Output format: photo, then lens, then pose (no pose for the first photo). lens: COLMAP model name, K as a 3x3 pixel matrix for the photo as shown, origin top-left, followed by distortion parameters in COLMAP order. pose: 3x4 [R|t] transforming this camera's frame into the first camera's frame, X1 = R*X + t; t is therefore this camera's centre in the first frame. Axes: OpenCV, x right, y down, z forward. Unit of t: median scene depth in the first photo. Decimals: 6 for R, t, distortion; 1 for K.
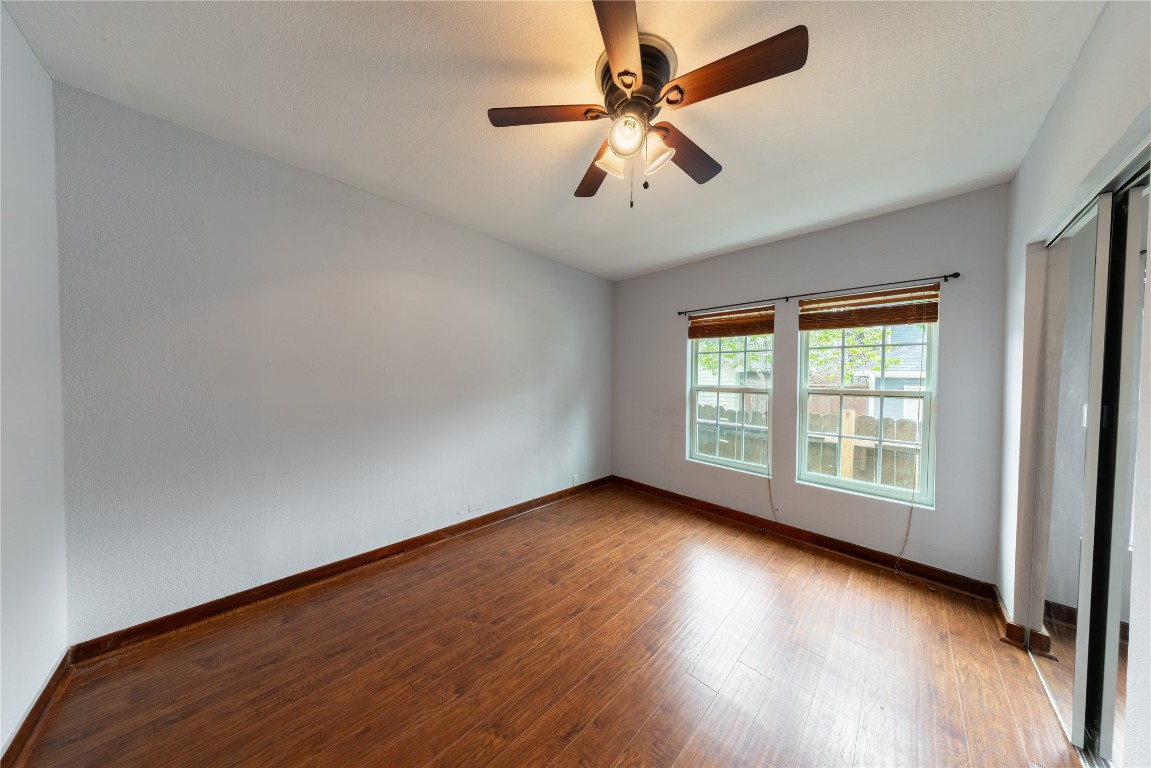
lens RADIAL K [[331.1, 0, 576.7], [0, 331.1, 385.0], [0, 0, 1]] dist [0.001199, -0.000110]
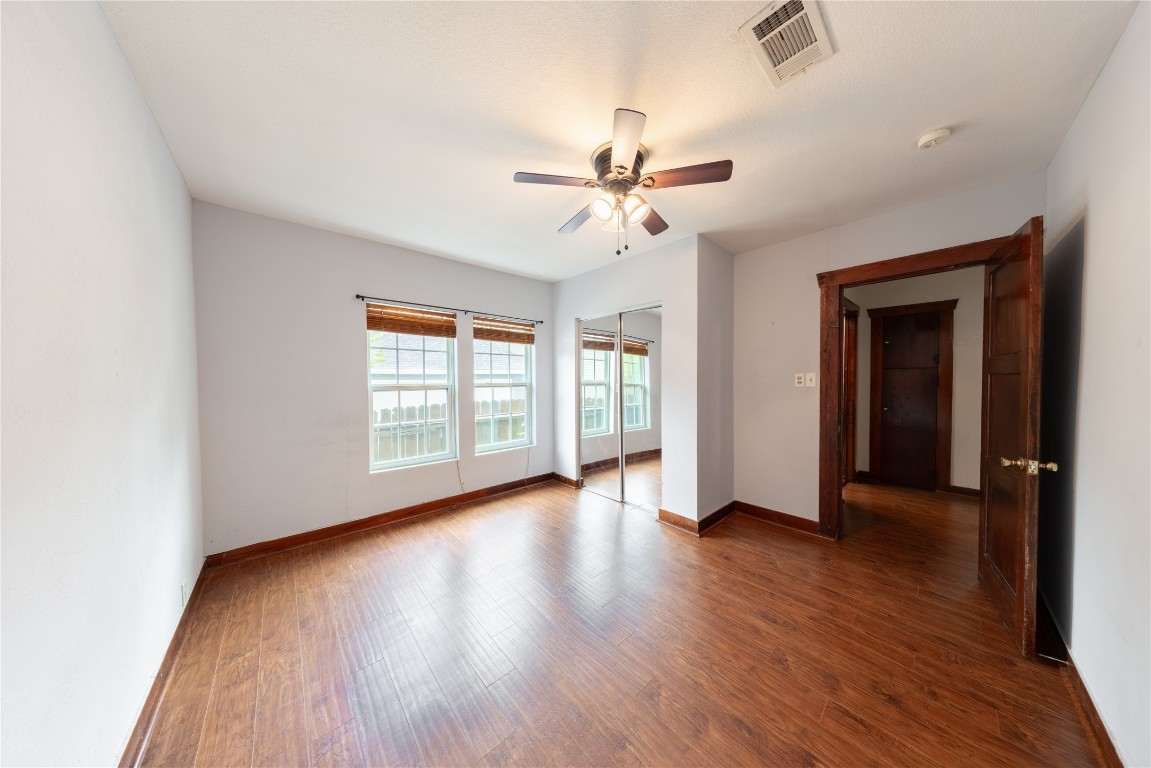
lens RADIAL K [[331.1, 0, 577.6], [0, 331.1, 383.3], [0, 0, 1]] dist [0.001199, -0.000110]
pose [[0.040672, -0.031780, 0.998667, -0.609130], [0.026296, 0.999182, 0.030725, -0.019369], [-0.998826, 0.025012, 0.041474, 0.544202]]
